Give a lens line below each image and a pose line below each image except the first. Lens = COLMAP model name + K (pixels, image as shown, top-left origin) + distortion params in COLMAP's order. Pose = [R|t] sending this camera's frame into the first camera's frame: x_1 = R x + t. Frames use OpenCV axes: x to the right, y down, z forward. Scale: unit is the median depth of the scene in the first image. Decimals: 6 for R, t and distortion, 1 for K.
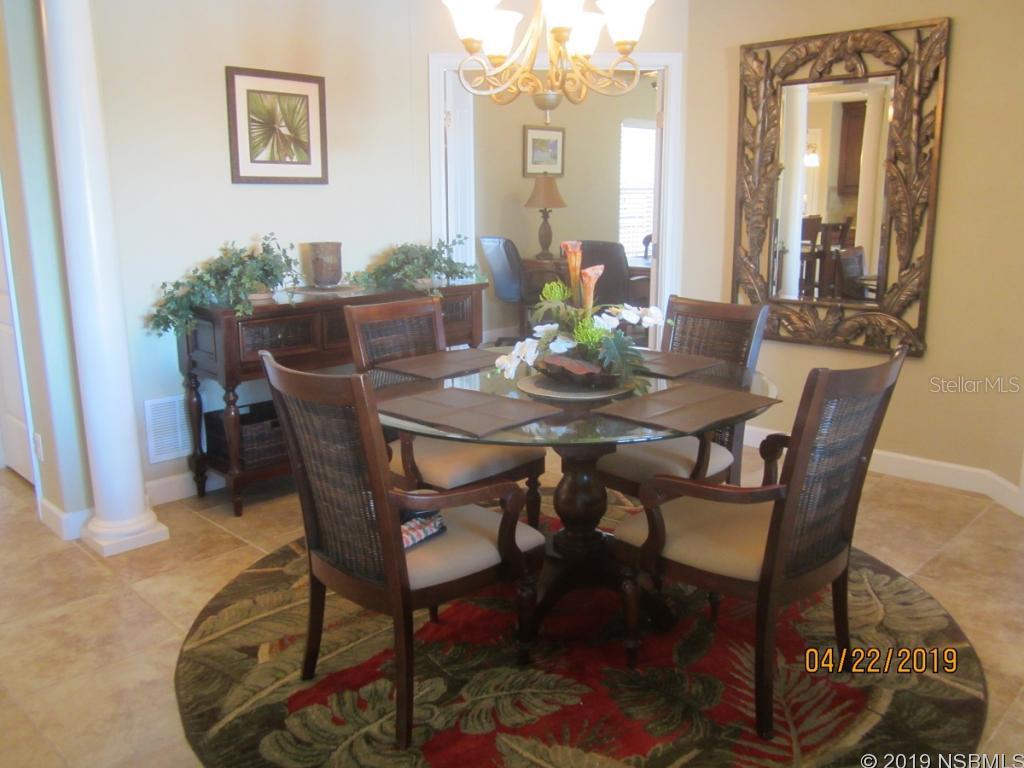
lens RADIAL K [[837.4, 0, 514.2], [0, 837.4, 385.9], [0, 0, 1]] dist [-0.053424, 0.017489]
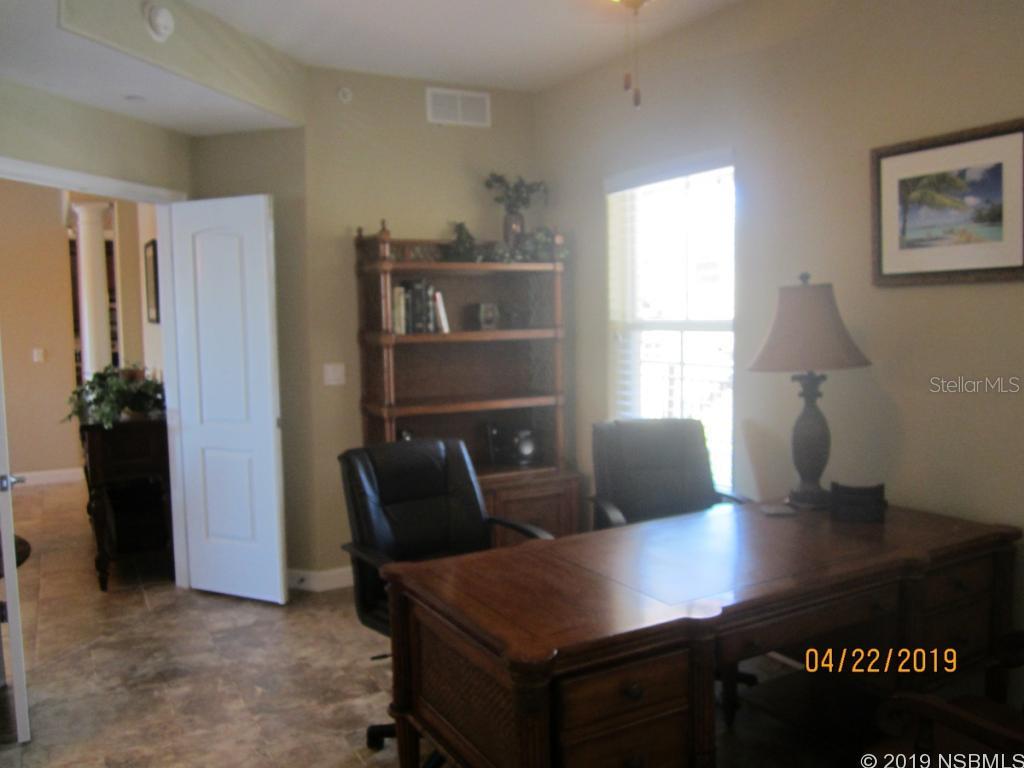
lens RADIAL K [[837.4, 0, 514.2], [0, 837.4, 385.9], [0, 0, 1]] dist [-0.053424, 0.017489]
pose [[-0.294461, 0.088790, -0.951530, 0.907898], [-0.180782, 0.972522, 0.146694, -0.504575], [0.938409, 0.215215, -0.270318, 2.080242]]
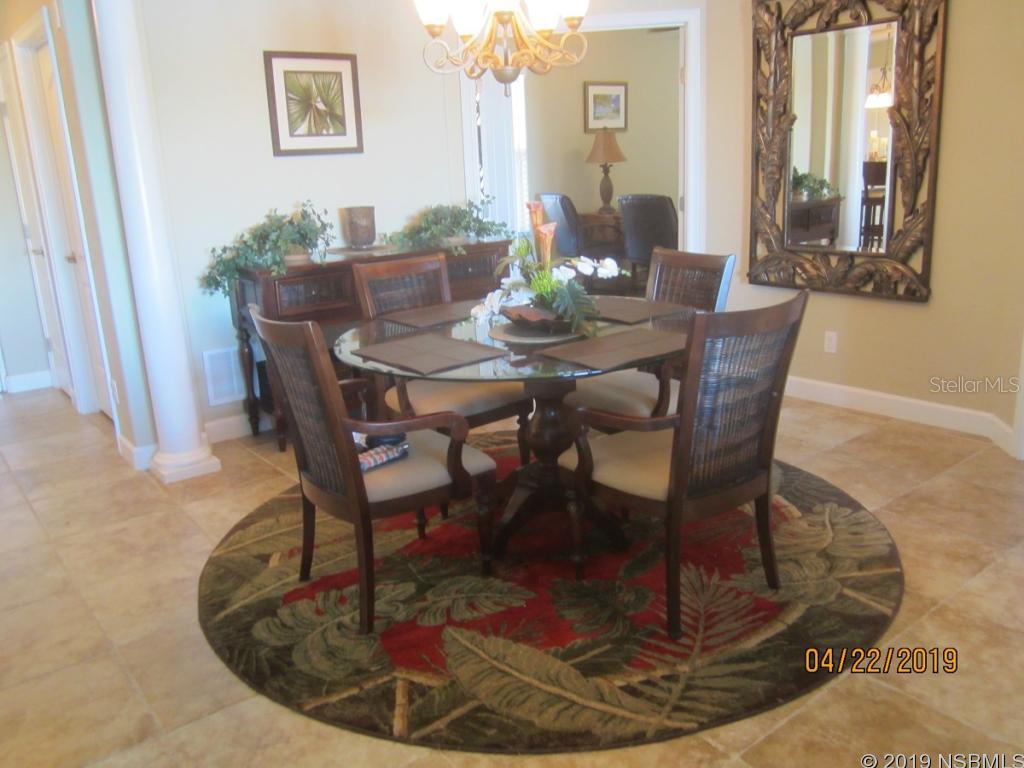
lens RADIAL K [[837.4, 0, 514.2], [0, 837.4, 385.9], [0, 0, 1]] dist [-0.053424, 0.017489]
pose [[0.990417, -0.003208, -0.138069, 0.141637], [0.010603, 0.998546, 0.052855, 0.009373], [0.137699, -0.053812, 0.989011, -0.083304]]
